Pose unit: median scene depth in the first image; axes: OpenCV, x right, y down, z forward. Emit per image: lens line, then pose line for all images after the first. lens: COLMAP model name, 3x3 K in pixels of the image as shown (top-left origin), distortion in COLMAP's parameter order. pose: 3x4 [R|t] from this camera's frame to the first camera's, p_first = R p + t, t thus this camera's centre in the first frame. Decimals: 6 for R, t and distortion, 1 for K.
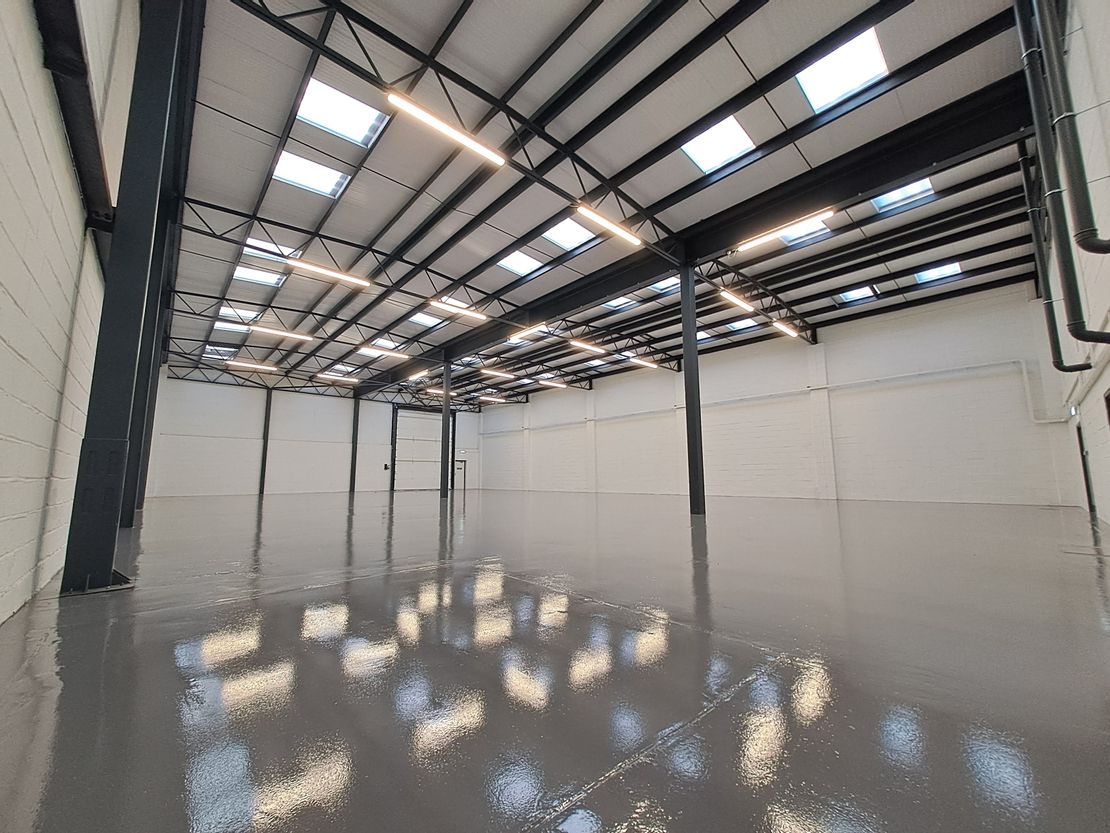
lens RADIAL K [[435.9, 0, 555.0], [0, 435.9, 416.5], [0, 0, 1]] dist [-0.000098, 0.000007]
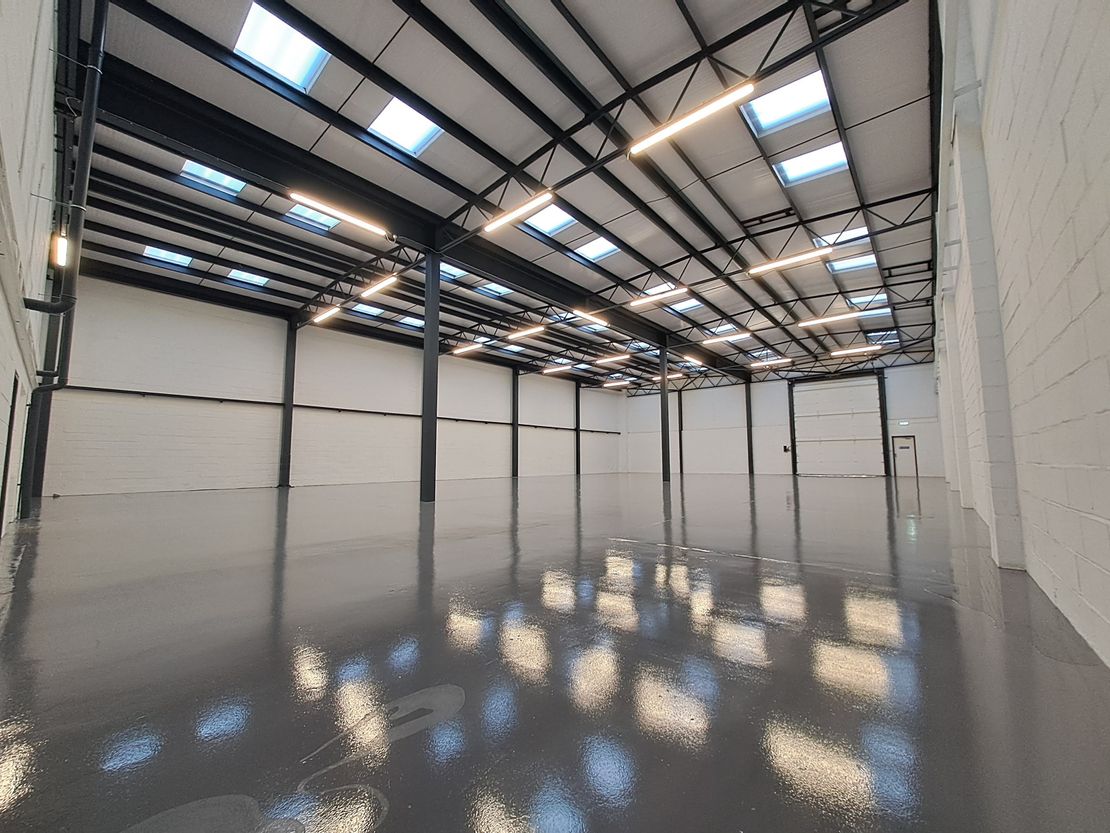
lens RADIAL K [[445.2, 0, 556.6], [0, 445.2, 438.9], [0, 0, 1]] dist [-0.000187, -0.000017]
pose [[-0.103420, 0.062592, 0.992666, -0.584897], [-0.142107, 0.986850, -0.077030, 0.089557], [-0.984434, -0.149031, -0.093165, 0.634467]]
